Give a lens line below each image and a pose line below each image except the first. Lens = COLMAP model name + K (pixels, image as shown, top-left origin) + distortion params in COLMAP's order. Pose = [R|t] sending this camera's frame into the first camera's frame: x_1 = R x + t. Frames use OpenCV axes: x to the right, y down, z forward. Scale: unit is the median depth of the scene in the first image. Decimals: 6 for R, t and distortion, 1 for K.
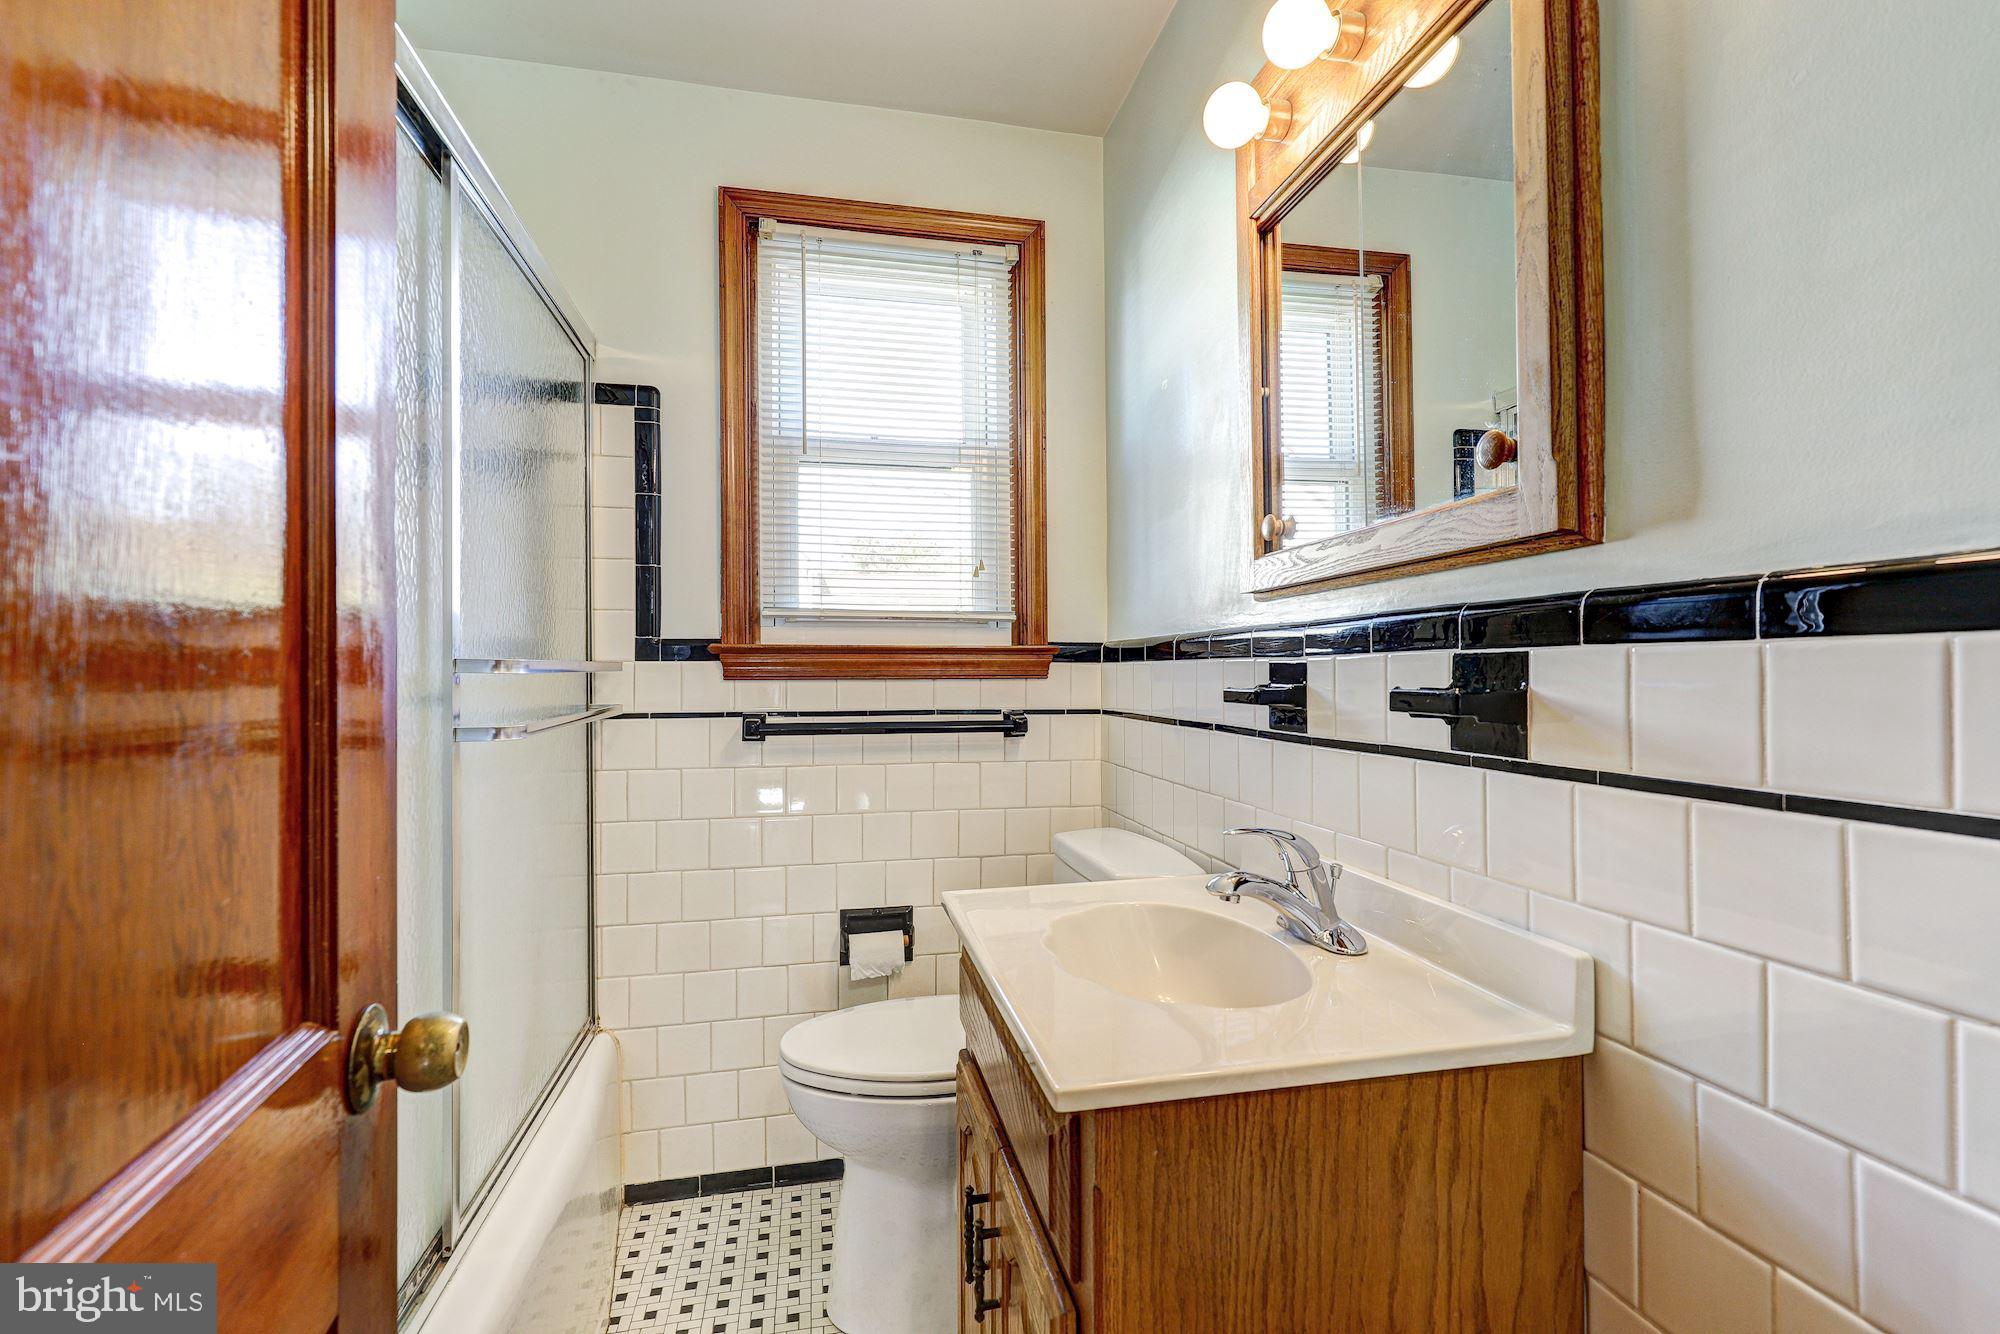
lens RADIAL K [[899.8, 0, 1006.9], [0, 899.8, 665.0], [0, 0, 1]] dist [-0.000344, 0.000415]
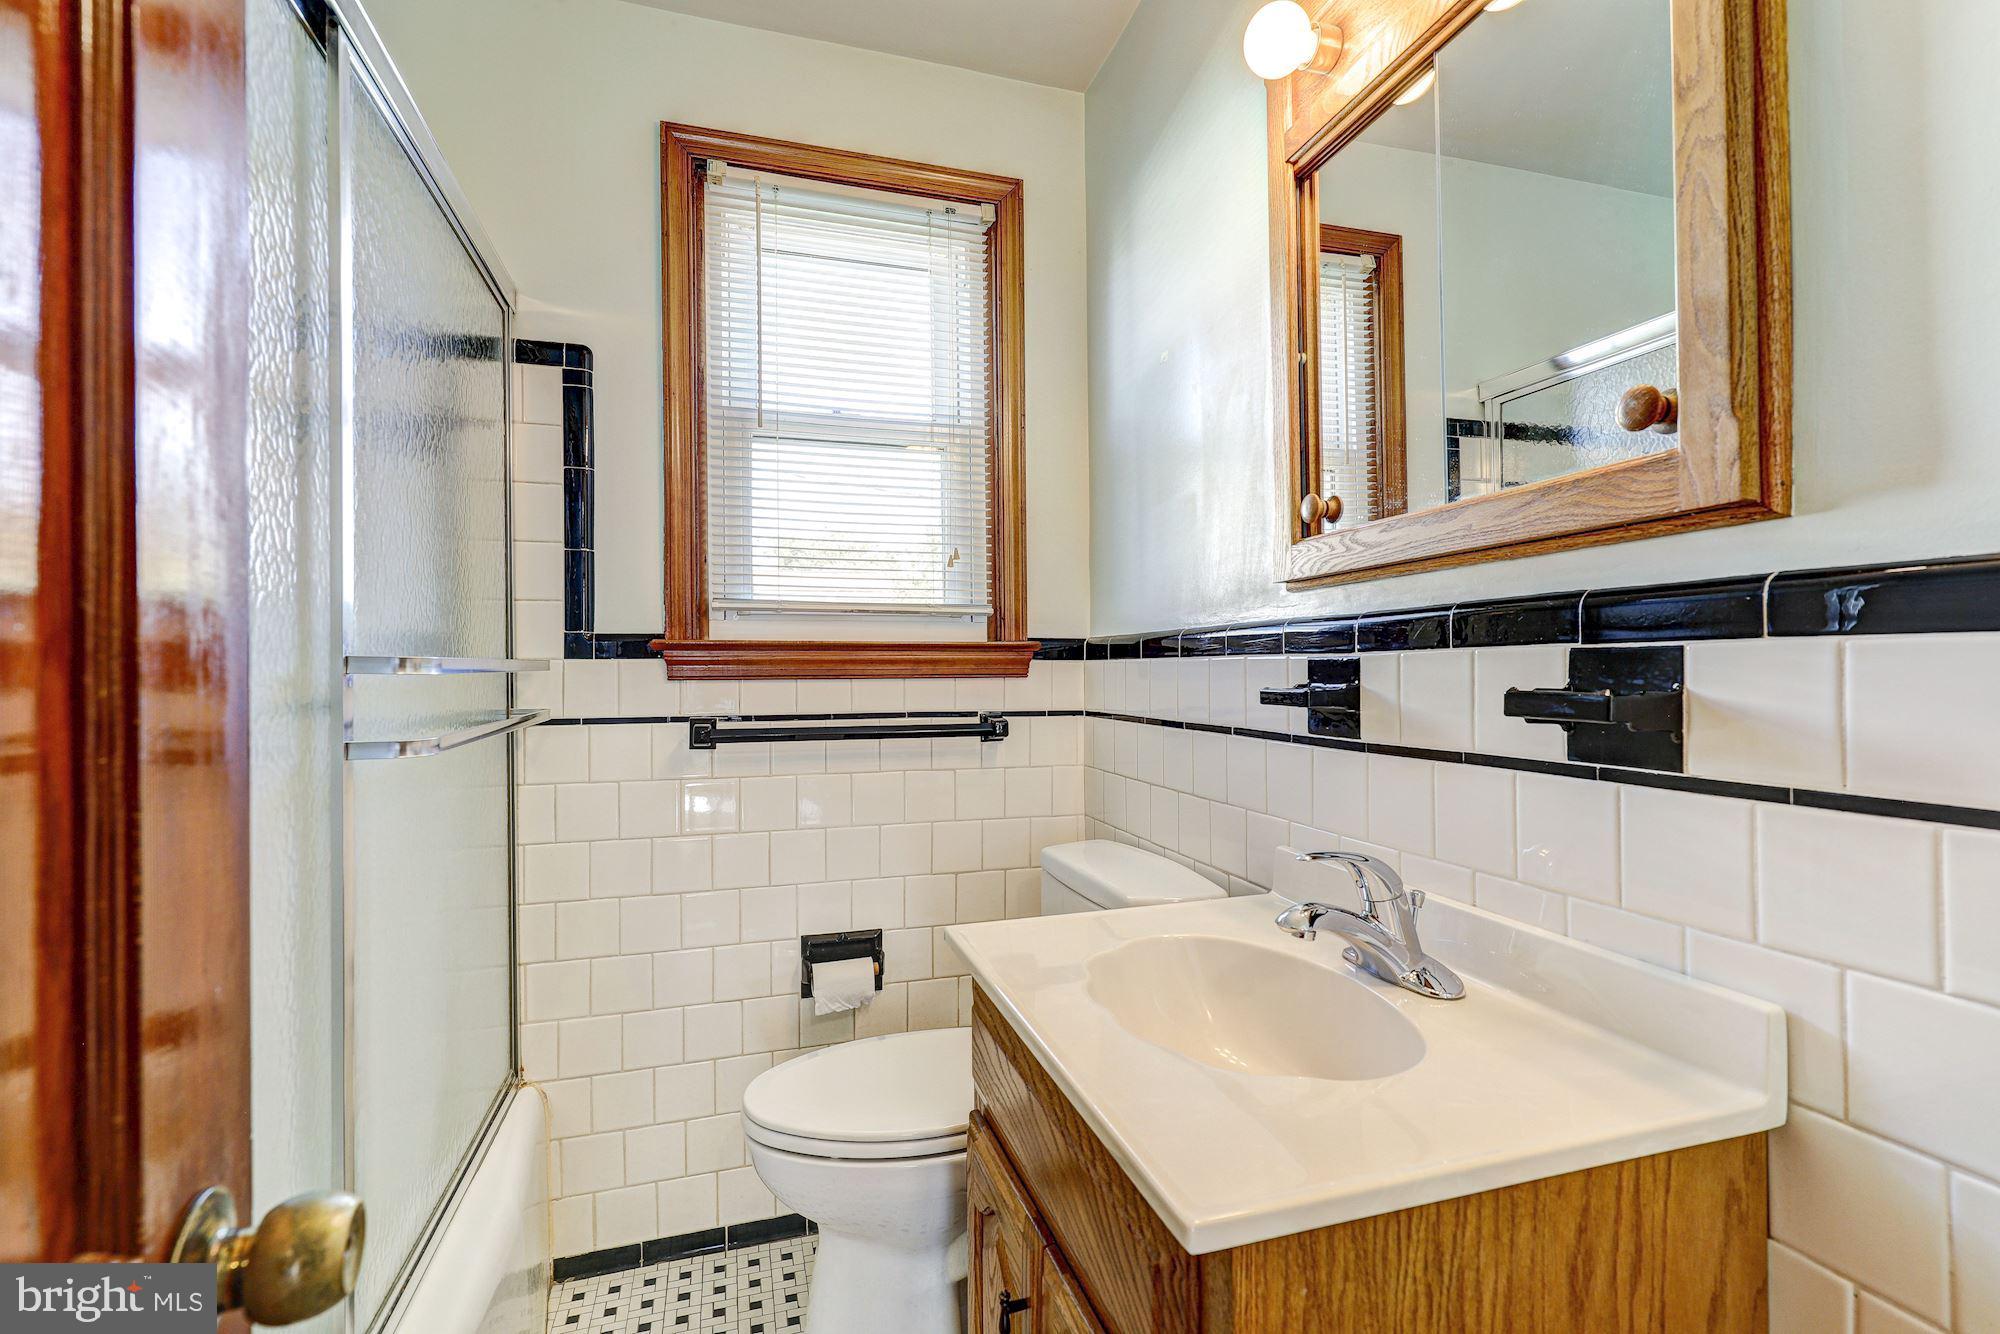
lens RADIAL K [[899.8, 0, 1006.9], [0, 899.8, 665.0], [0, 0, 1]] dist [-0.000344, 0.000415]
pose [[0.996543, -0.001636, 0.083068, -0.070527], [0.001453, 0.999996, 0.002257, 0.000180], [-0.083071, -0.002128, 0.996541, 0.114631]]
